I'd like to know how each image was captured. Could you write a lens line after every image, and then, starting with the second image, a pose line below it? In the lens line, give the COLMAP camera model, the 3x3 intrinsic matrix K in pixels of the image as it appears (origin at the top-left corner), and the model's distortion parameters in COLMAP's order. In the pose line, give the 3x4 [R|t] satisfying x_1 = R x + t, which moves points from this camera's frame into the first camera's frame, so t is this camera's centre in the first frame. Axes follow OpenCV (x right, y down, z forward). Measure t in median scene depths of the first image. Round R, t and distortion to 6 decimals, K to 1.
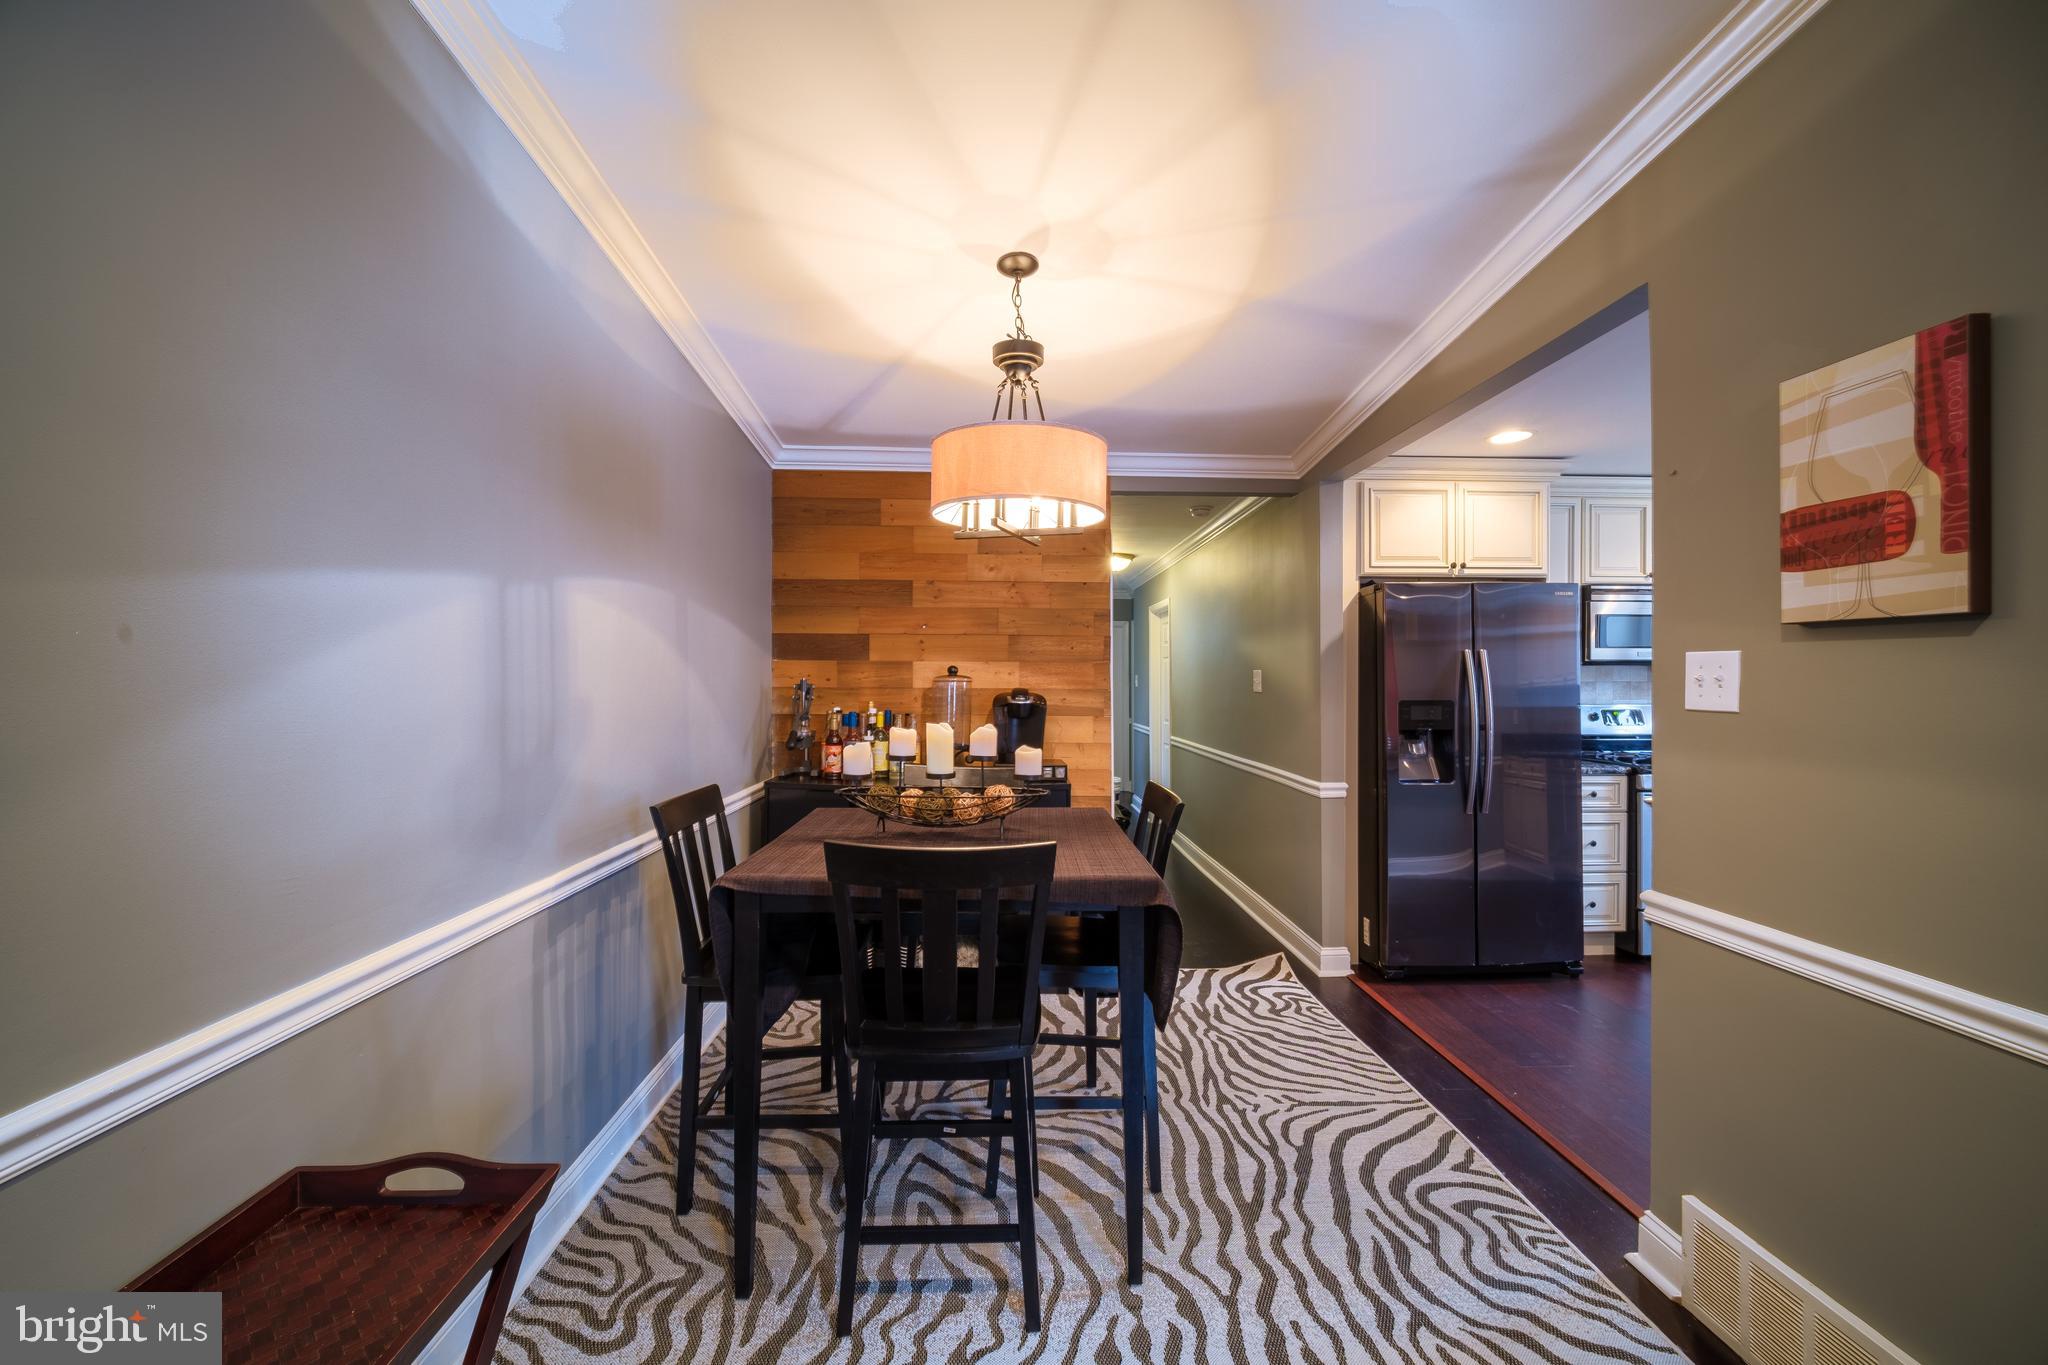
lens RADIAL K [[812.6, 0, 1023.2], [0, 812.6, 701.2], [0, 0, 1]] dist [-0.008002, 0.000128]
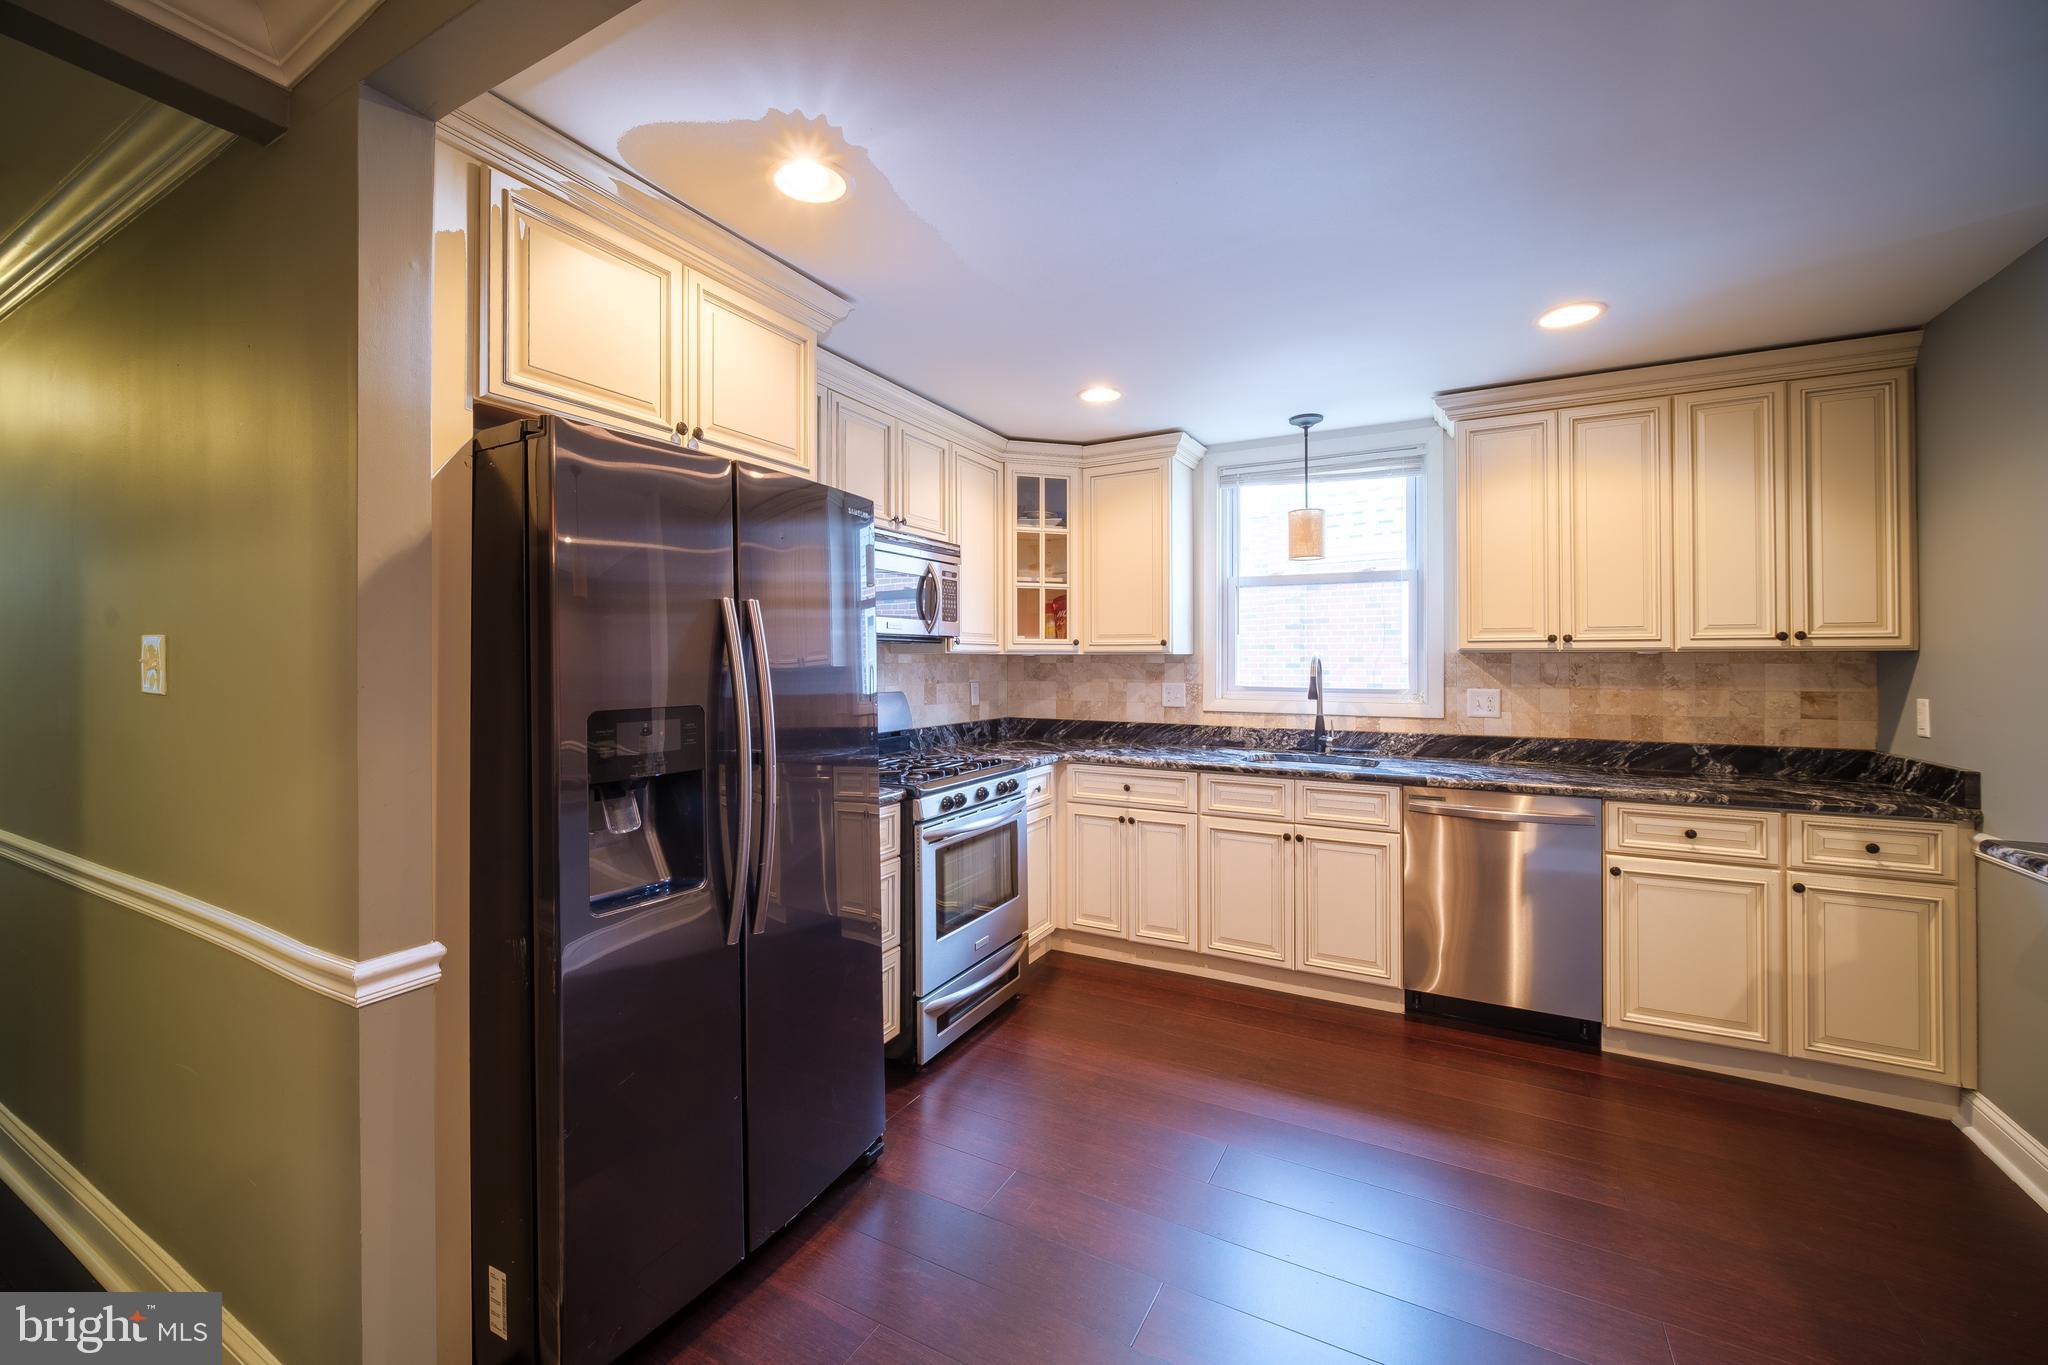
lens RADIAL K [[812.6, 0, 1005.2], [0, 812.6, 654.1], [0, 0, 1]] dist [-0.008002, 0.000128]
pose [[0.516903, 0.010114, 0.855984, 0.211496], [0.007991, 0.999830, -0.016640, -0.020361], [-0.856007, 0.015441, 0.516734, 0.577415]]
